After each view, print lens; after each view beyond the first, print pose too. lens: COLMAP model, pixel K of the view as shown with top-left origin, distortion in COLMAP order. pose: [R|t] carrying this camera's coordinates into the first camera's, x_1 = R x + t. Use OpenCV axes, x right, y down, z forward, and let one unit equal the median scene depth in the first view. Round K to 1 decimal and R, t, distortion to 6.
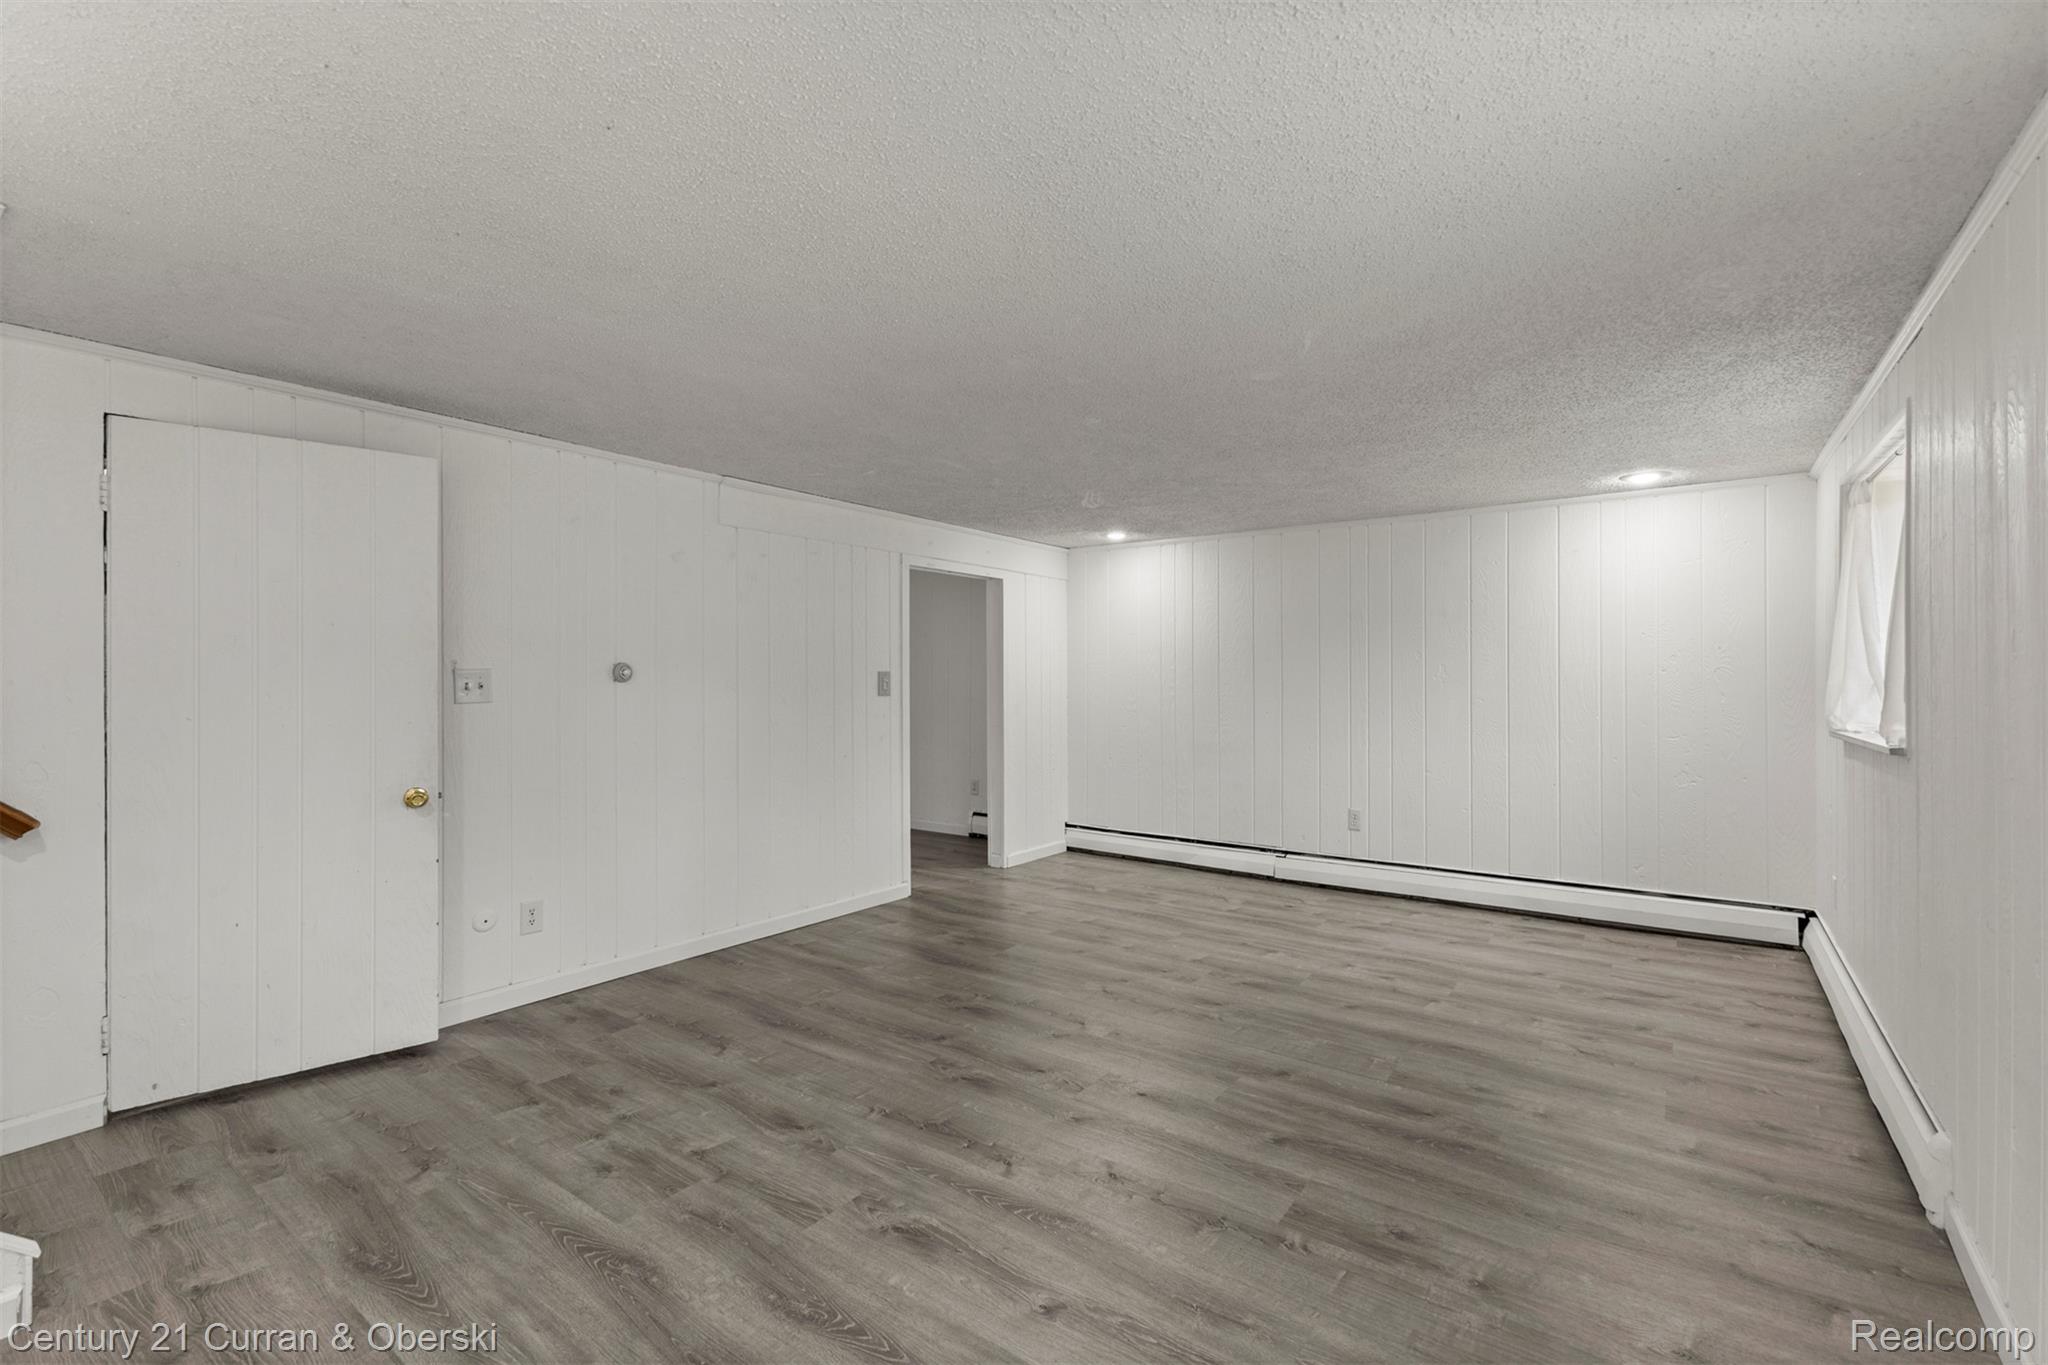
lens RADIAL K [[884.7, 0, 1022.2], [0, 884.7, 675.5], [0, 0, 1]] dist [-0.000905, -0.000219]
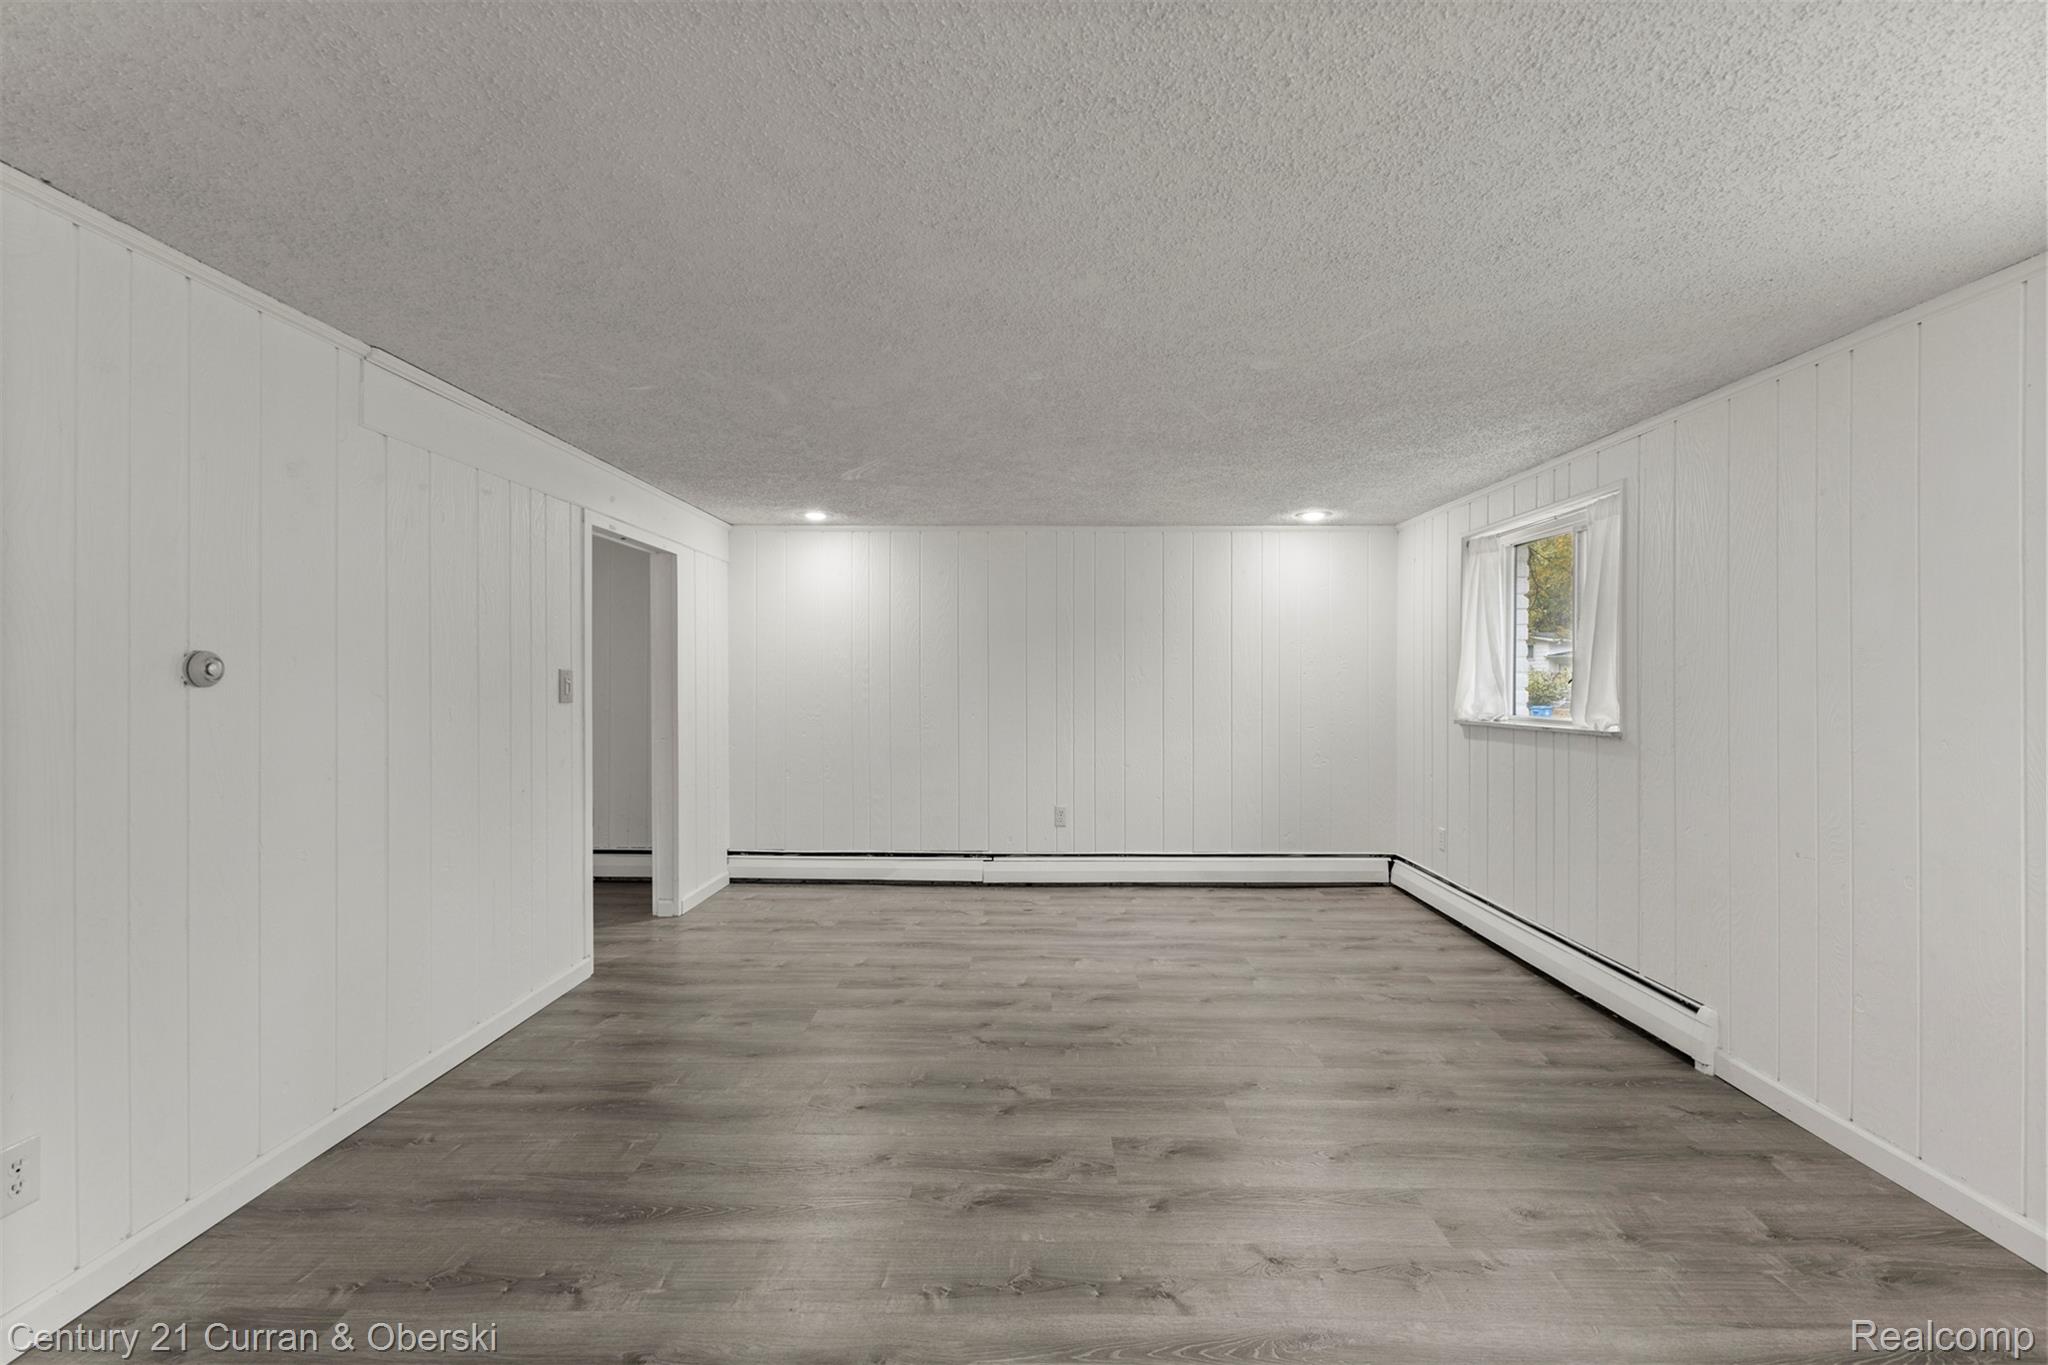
lens RADIAL K [[878.0, 0, 1026.4], [0, 878.0, 677.7], [0, 0, 1]] dist [0.008867, -0.000429]
pose [[0.813766, 0.001541, 0.581190, -0.326784], [-0.003670, 0.999990, 0.002488, -0.001097], [-0.581181, -0.004158, 0.813764, 0.245535]]
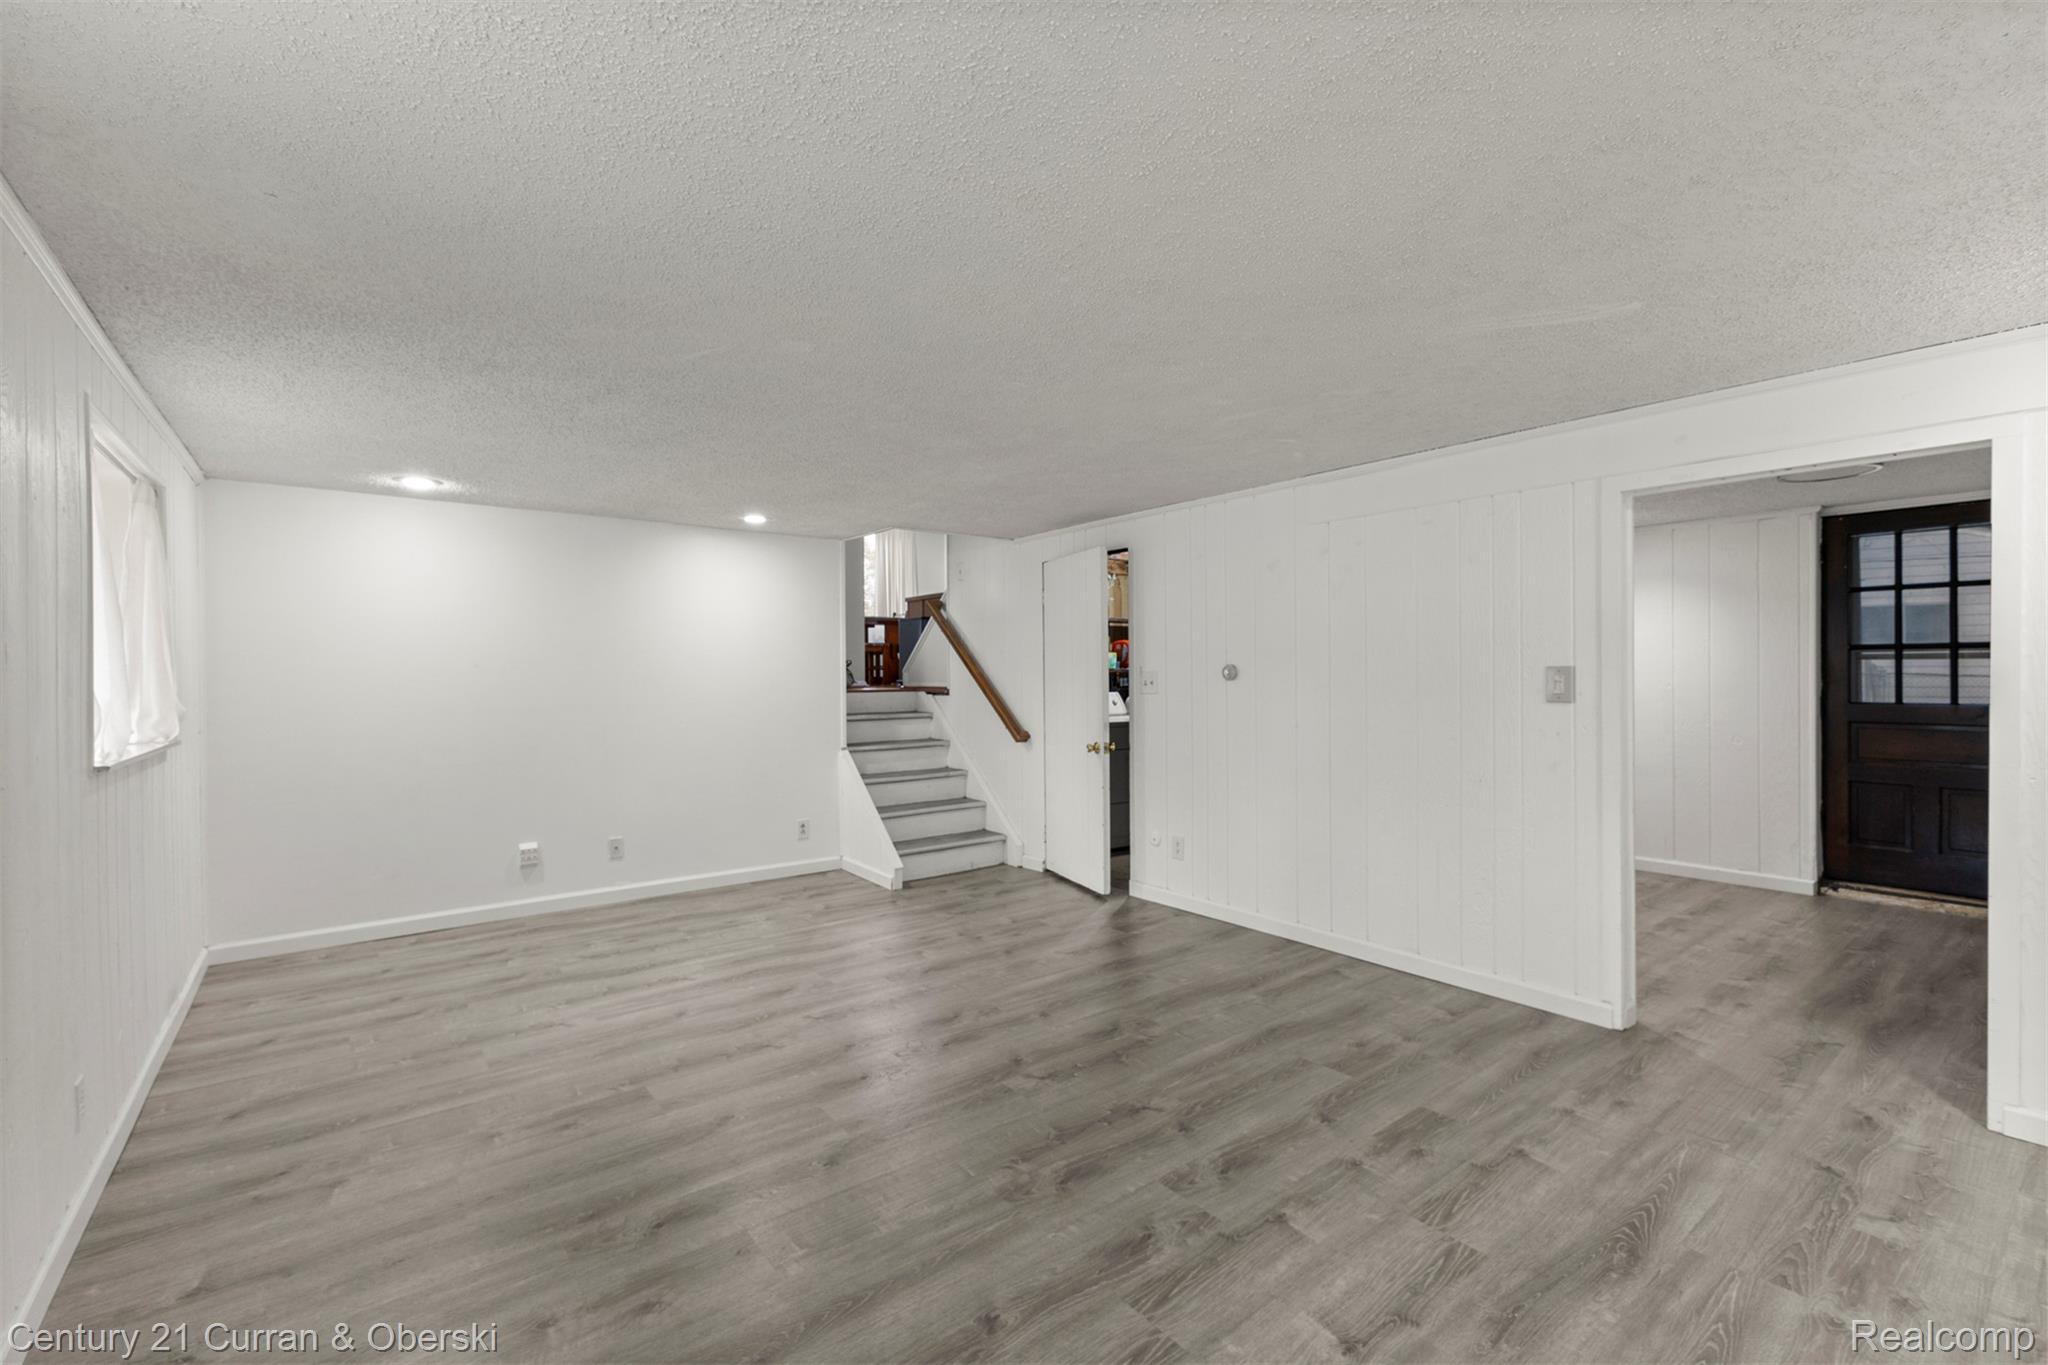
lens RADIAL K [[881.3, 0, 1032.9], [0, 881.3, 674.9], [0, 0, 1]] dist [0.007682, -0.000618]
pose [[-0.266984, 0.002080, -0.963699, 0.721701], [0.010353, 0.999946, -0.000710, -0.001747], [0.963645, -0.010167, -0.266992, 0.975664]]
